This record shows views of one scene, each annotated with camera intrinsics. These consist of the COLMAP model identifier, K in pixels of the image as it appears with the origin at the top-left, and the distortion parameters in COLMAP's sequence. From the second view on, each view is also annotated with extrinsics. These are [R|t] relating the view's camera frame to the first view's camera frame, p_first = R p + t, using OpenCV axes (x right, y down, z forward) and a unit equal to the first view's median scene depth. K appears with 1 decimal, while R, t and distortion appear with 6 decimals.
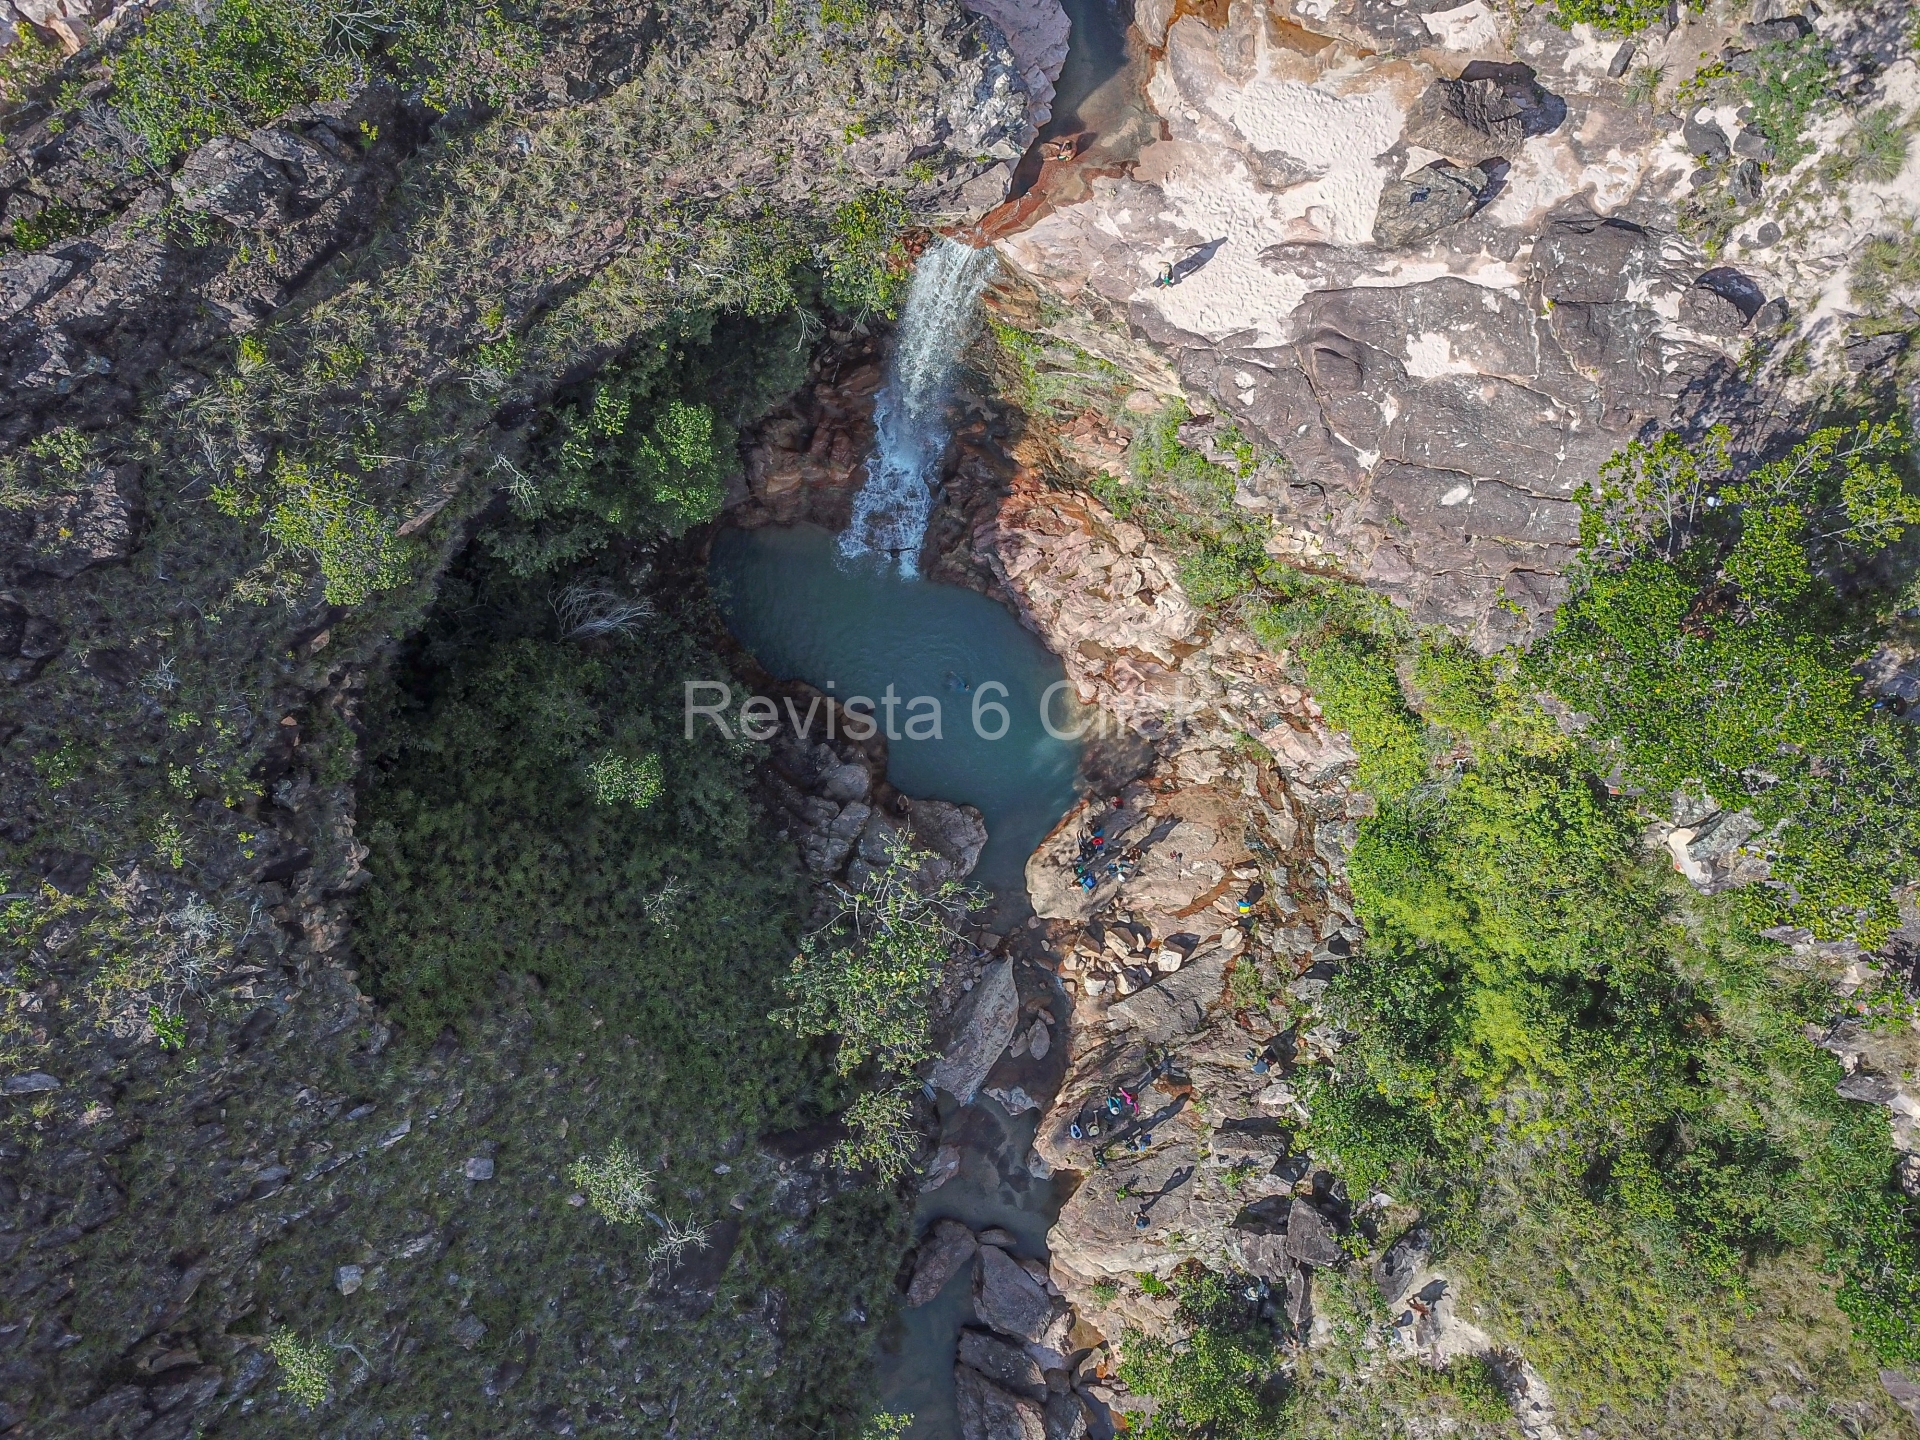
lens RADIAL K [[1446.0, 0, 946.8], [0, 1446.0, 717.4], [0, 0, 1]] dist [0.097175, -0.177841]
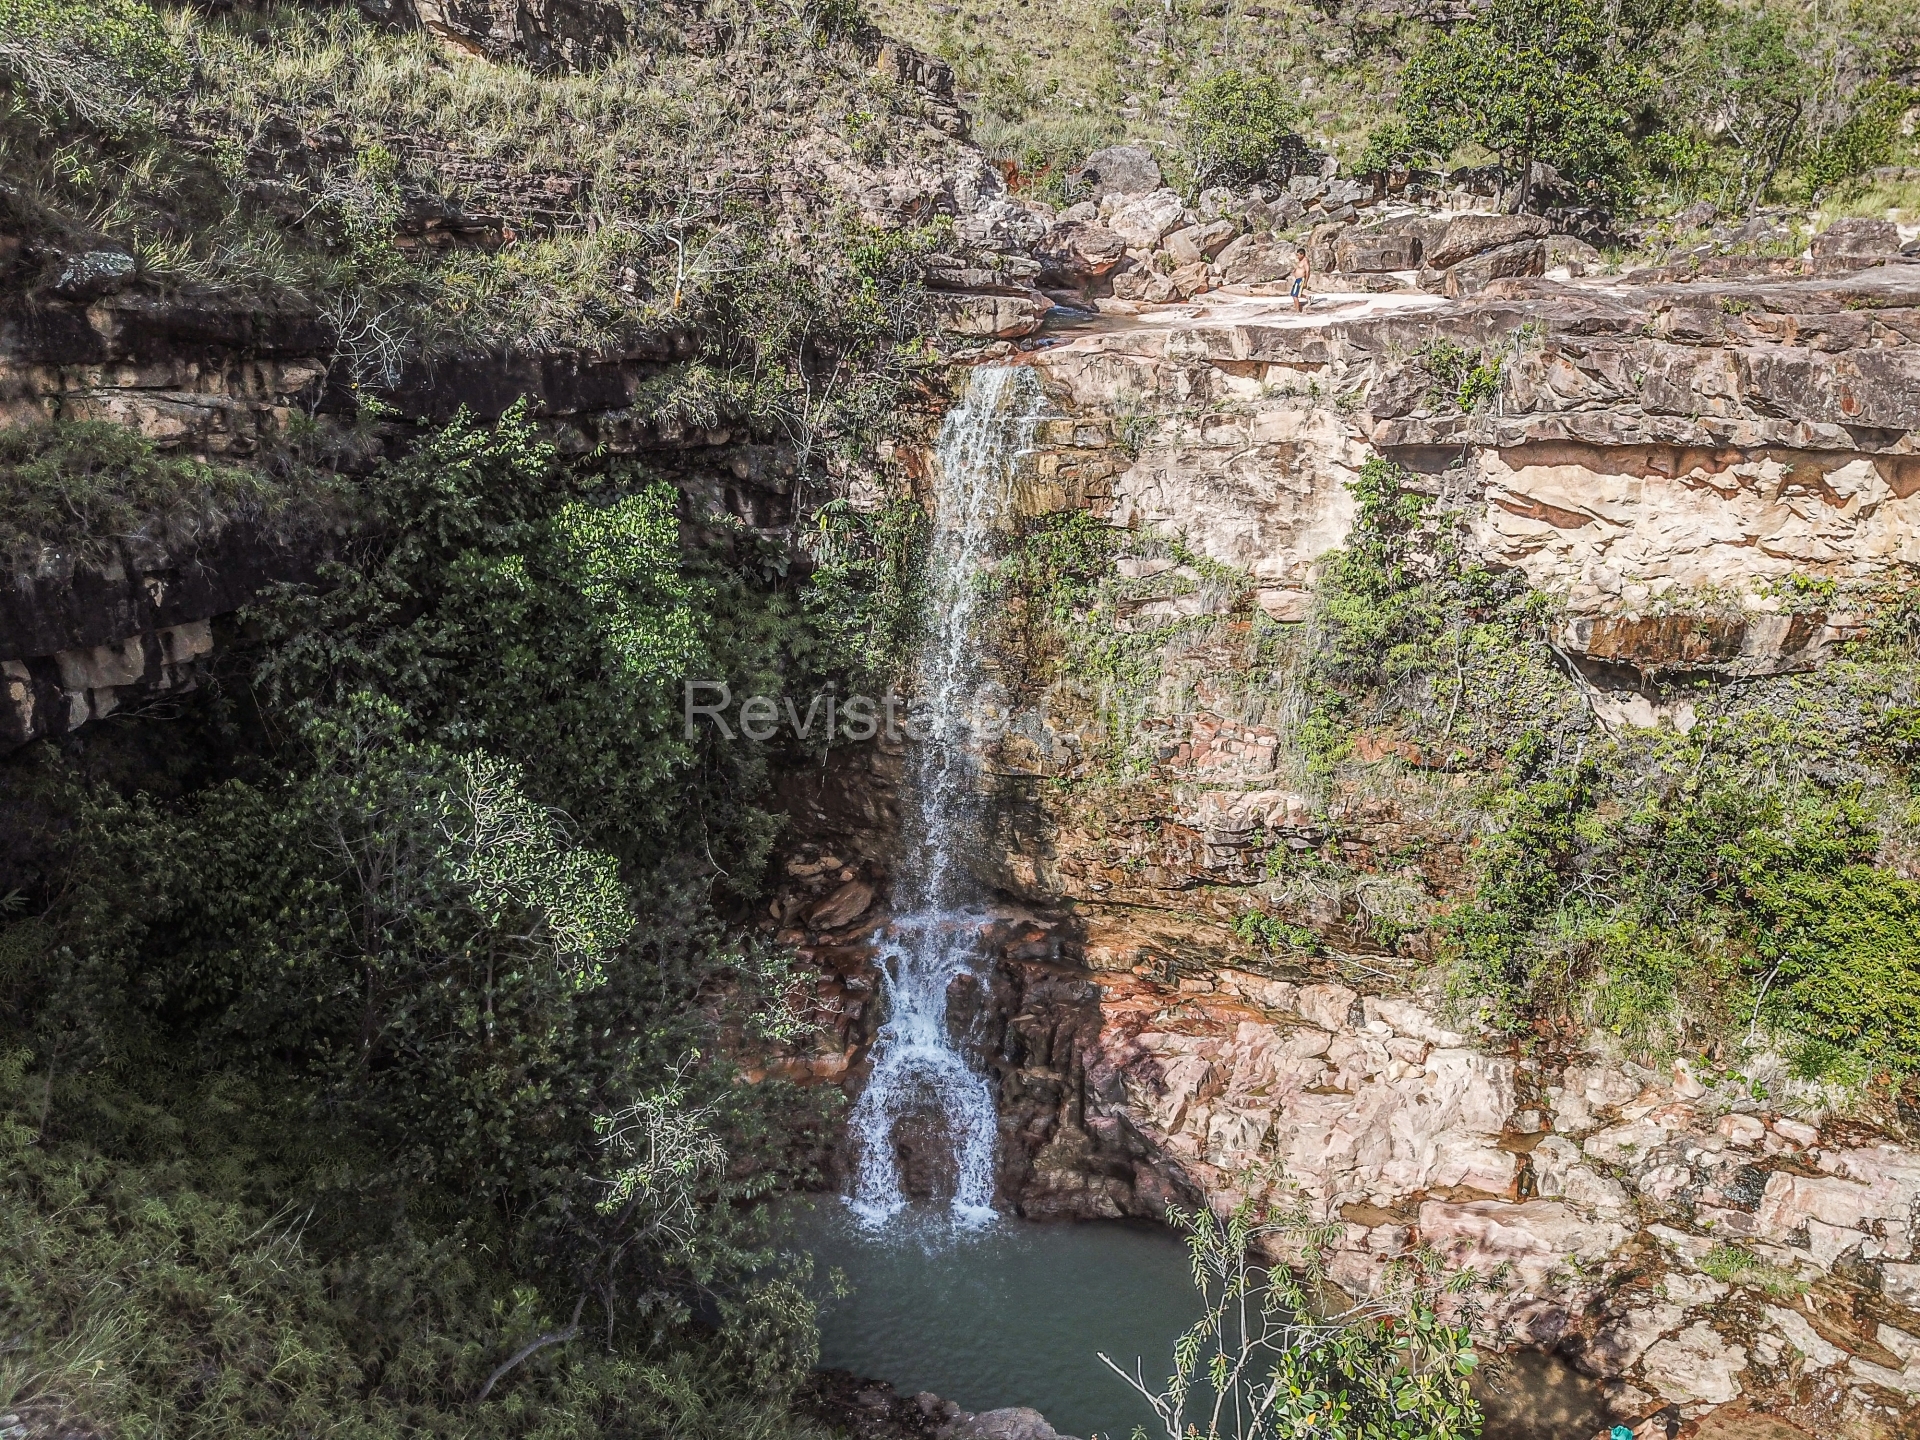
lens RADIAL K [[1468.6, 0, 960.9], [0, 1468.6, 735.7], [0, 0, 1]] dist [0.003671, 0.004631]
pose [[0.960836, -0.087129, 0.263063, -0.171916], [0.275827, 0.392151, -0.877575, 0.323497], [-0.026698, 0.915765, 0.400825, 0.652785]]
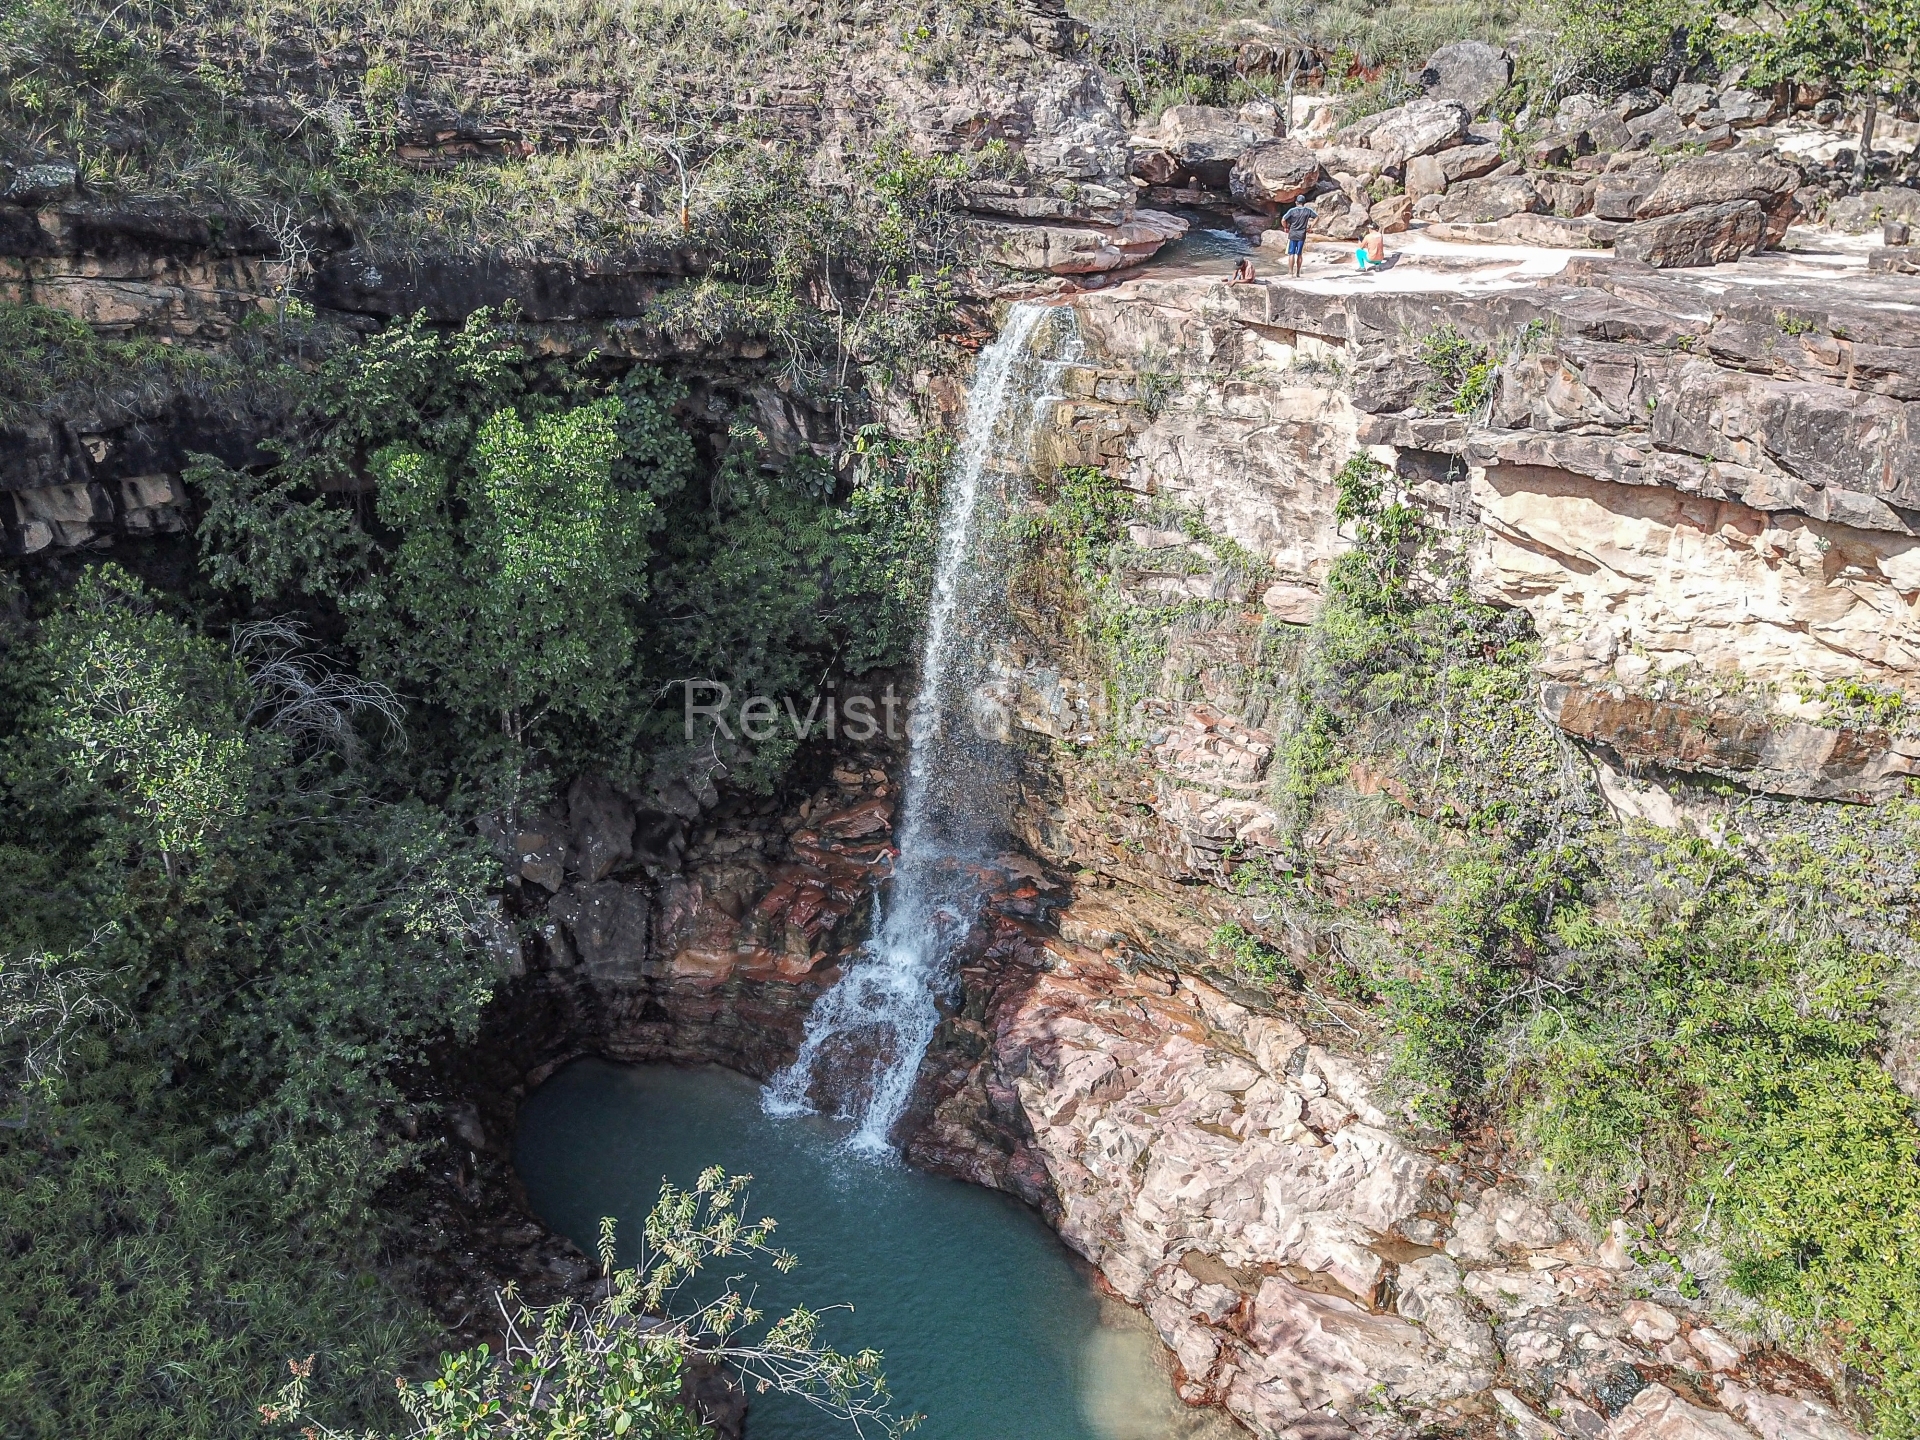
lens RADIAL K [[1468.6, 0, 960.9], [0, 1468.6, 735.7], [0, 0, 1]] dist [0.003671, 0.004631]
pose [[0.987772, 0.094457, -0.124031, 0.064907], [-0.154385, 0.481909, -0.862513, 0.318494], [-0.021699, 0.871115, 0.490599, 0.622201]]
